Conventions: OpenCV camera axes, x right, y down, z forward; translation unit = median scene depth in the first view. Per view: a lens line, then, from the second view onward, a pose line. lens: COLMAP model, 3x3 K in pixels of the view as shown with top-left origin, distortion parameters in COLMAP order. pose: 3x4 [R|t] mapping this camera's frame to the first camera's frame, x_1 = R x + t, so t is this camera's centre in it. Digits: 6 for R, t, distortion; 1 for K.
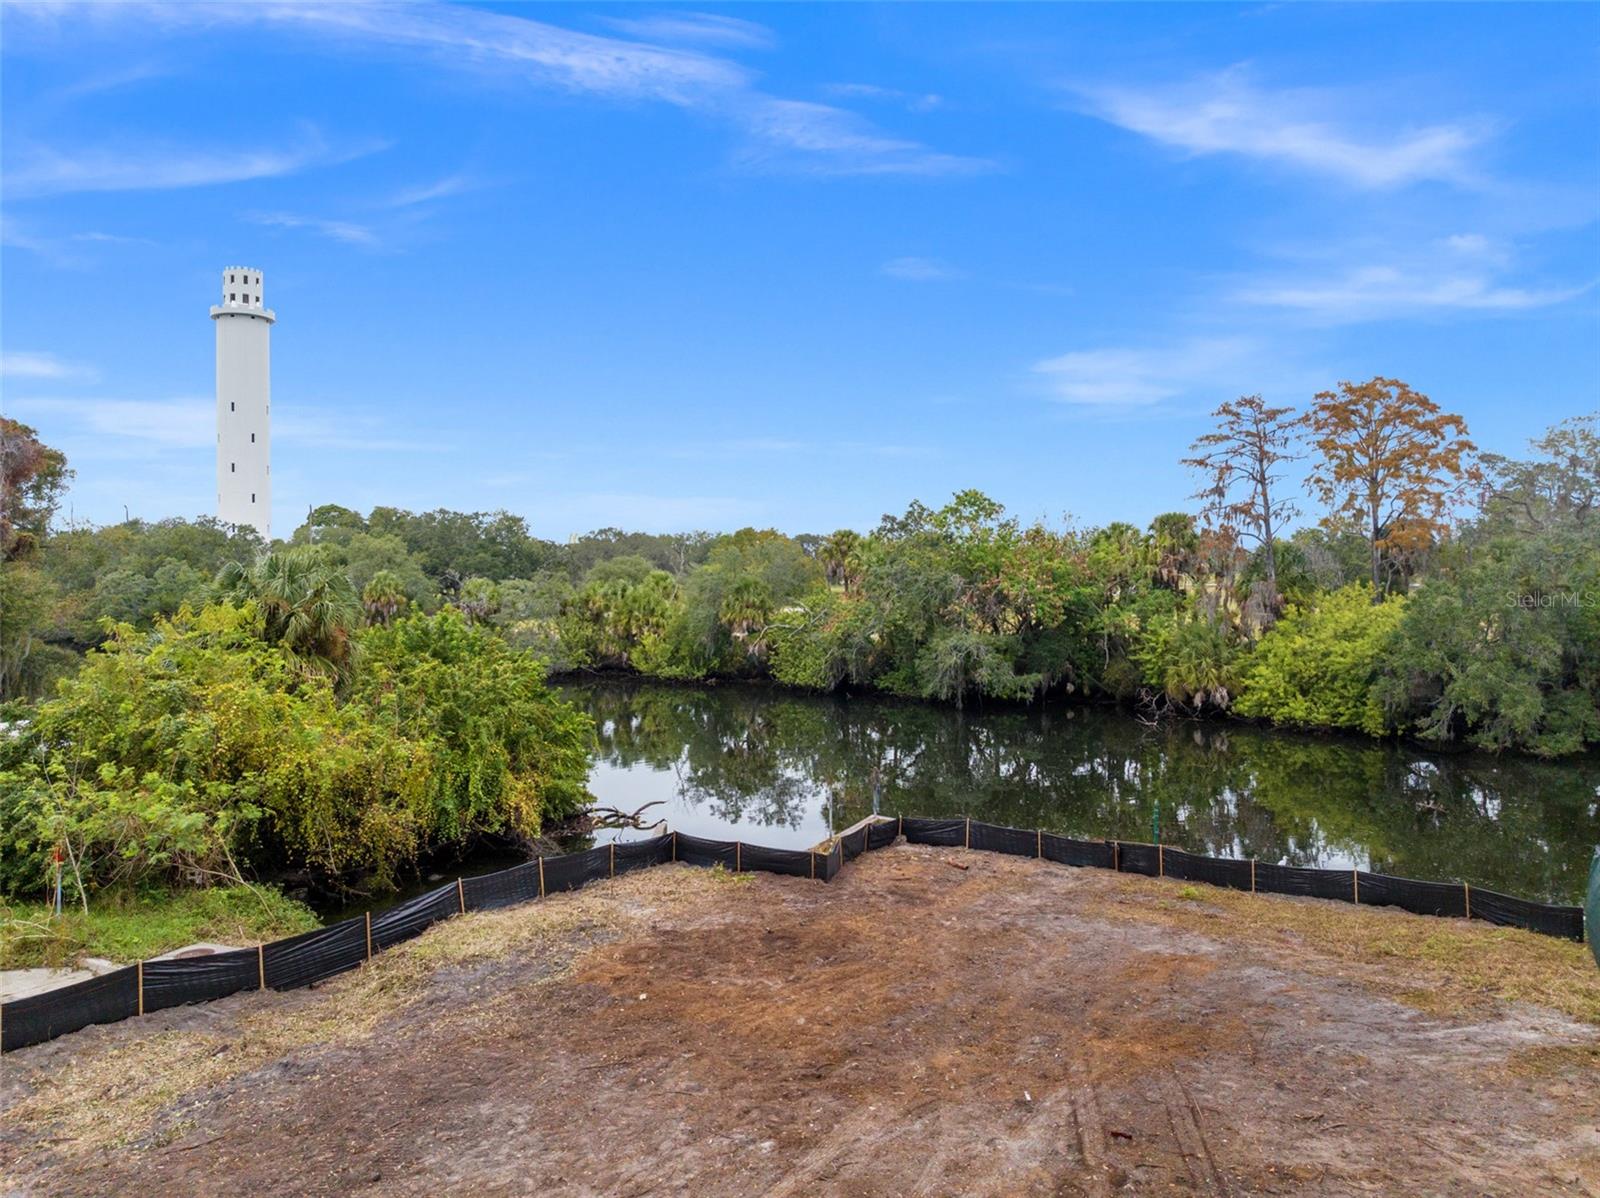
lens RADIAL K [[1121.9, 0, 804.0], [0, 1121.9, 601.4], [0, 0, 1]] dist [-0.043120, 0.003478]
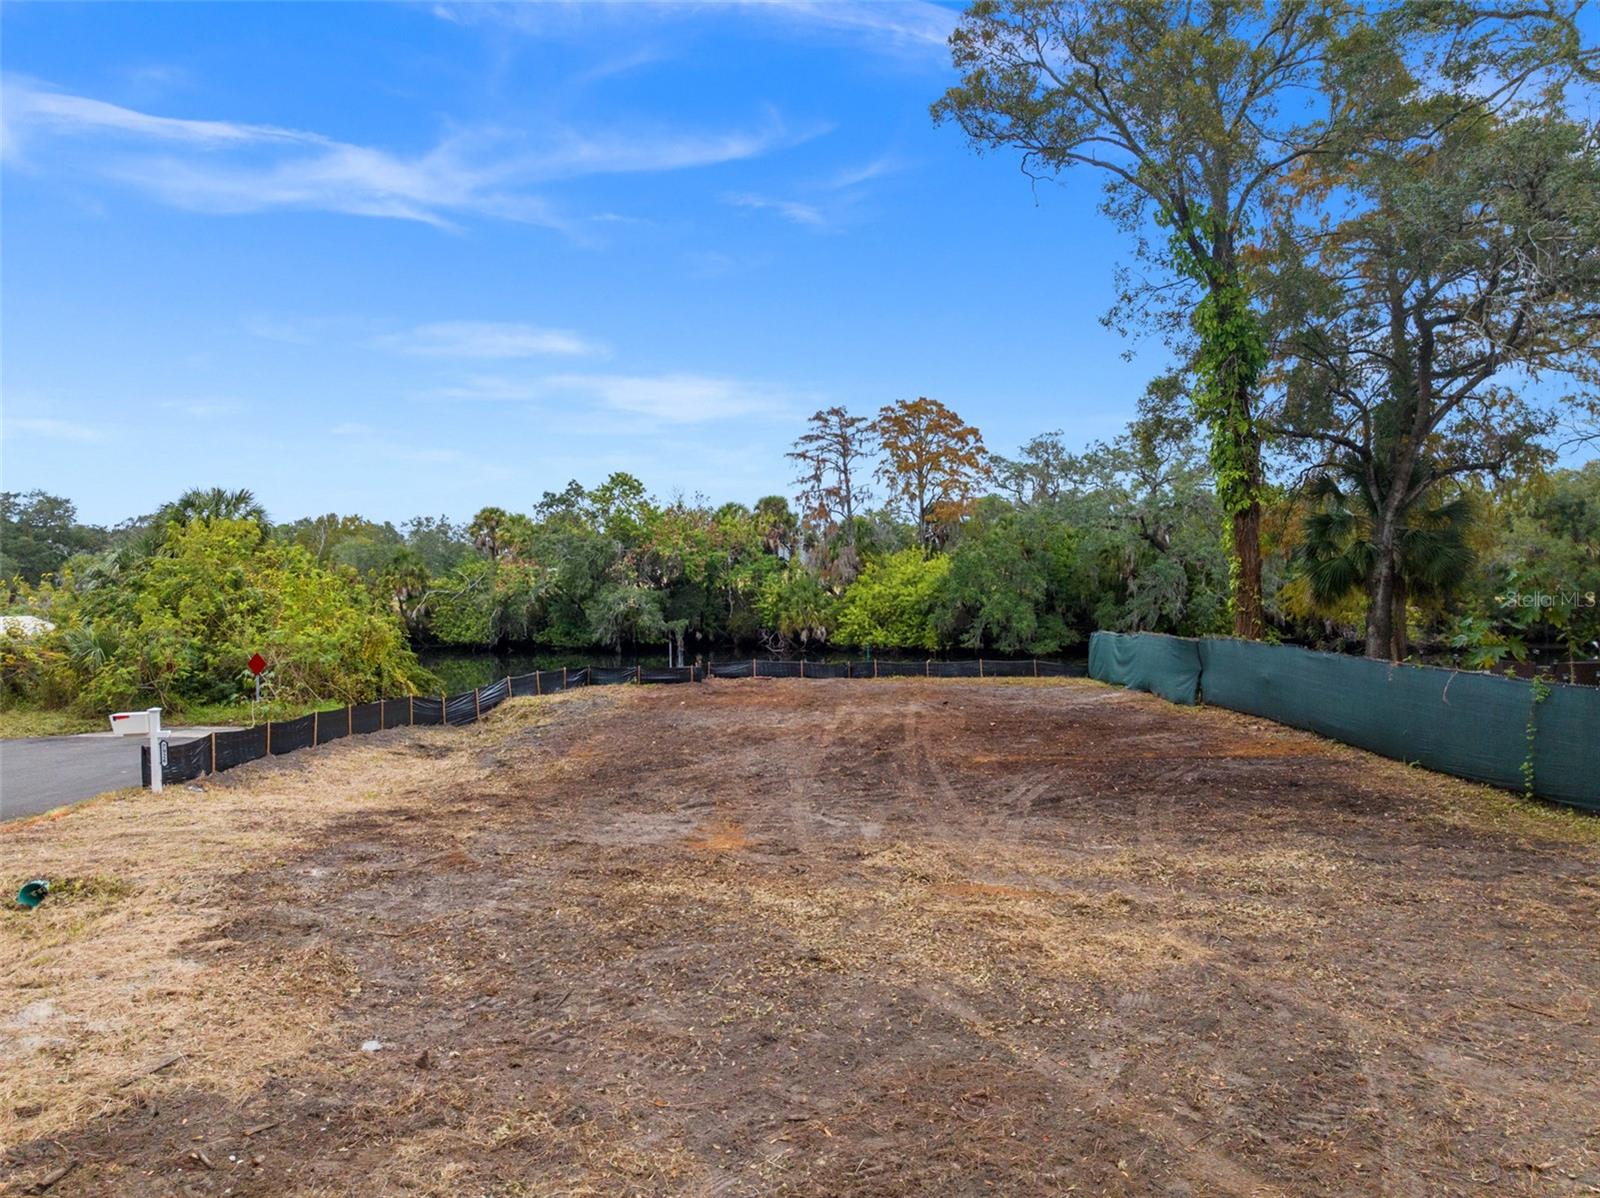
lens RADIAL K [[1121.9, 0, 804.0], [0, 1121.9, 601.4], [0, 0, 1]] dist [-0.043120, 0.003478]
pose [[0.913212, -0.011868, 0.407313, -0.177618], [0.013555, 0.999907, -0.001256, 0.047304], [-0.407260, 0.006668, 0.913288, -0.197538]]
